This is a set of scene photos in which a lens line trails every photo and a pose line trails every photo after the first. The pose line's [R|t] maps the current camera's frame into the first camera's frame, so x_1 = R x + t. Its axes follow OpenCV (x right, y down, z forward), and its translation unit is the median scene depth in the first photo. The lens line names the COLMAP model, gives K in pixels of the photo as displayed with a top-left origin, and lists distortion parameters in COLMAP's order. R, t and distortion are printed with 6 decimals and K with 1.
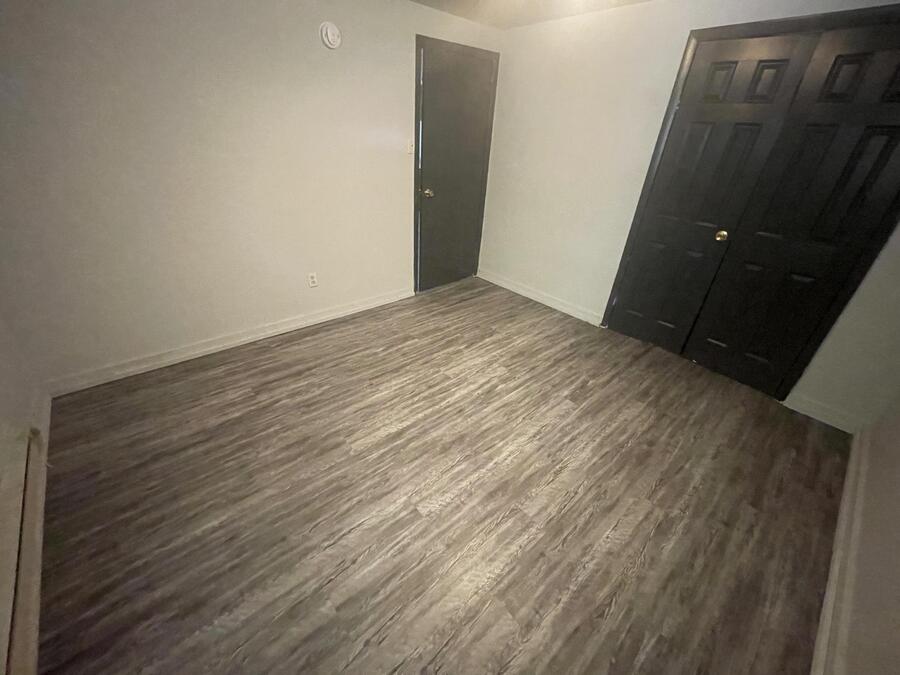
lens RADIAL K [[364.1, 0, 450.5], [0, 364.1, 341.7], [0, 0, 1]] dist [-0.001073, -0.000254]
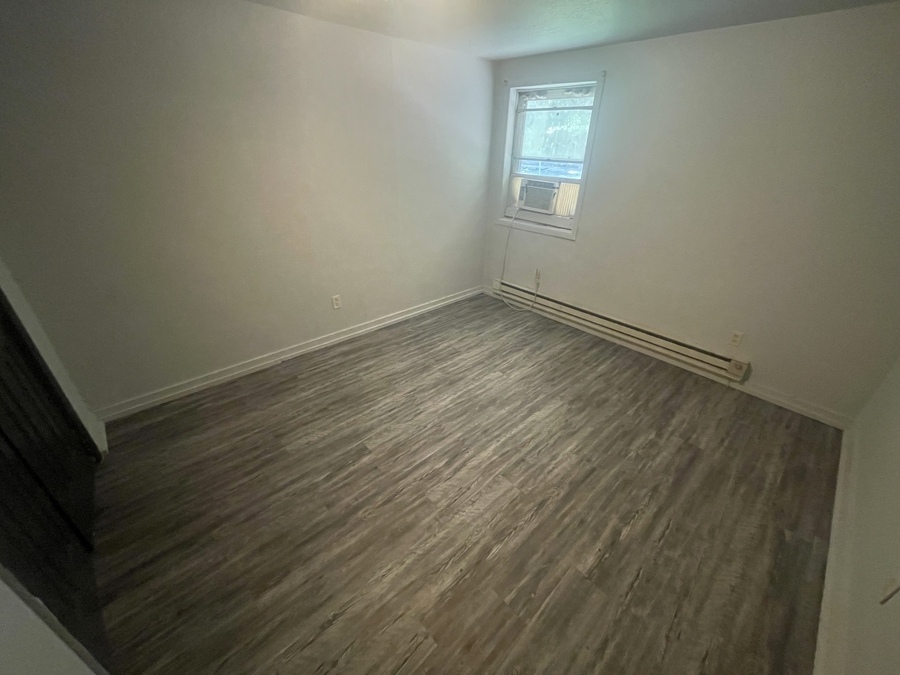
lens RADIAL K [[364.1, 0, 448.9], [0, 364.1, 339.6], [0, 0, 1]] dist [-0.001073, -0.000254]
pose [[-0.996696, -0.060930, -0.053717, 0.194826], [-0.077700, 0.522404, 0.849151, -0.795169], [-0.023677, 0.850518, -0.525412, 1.272914]]
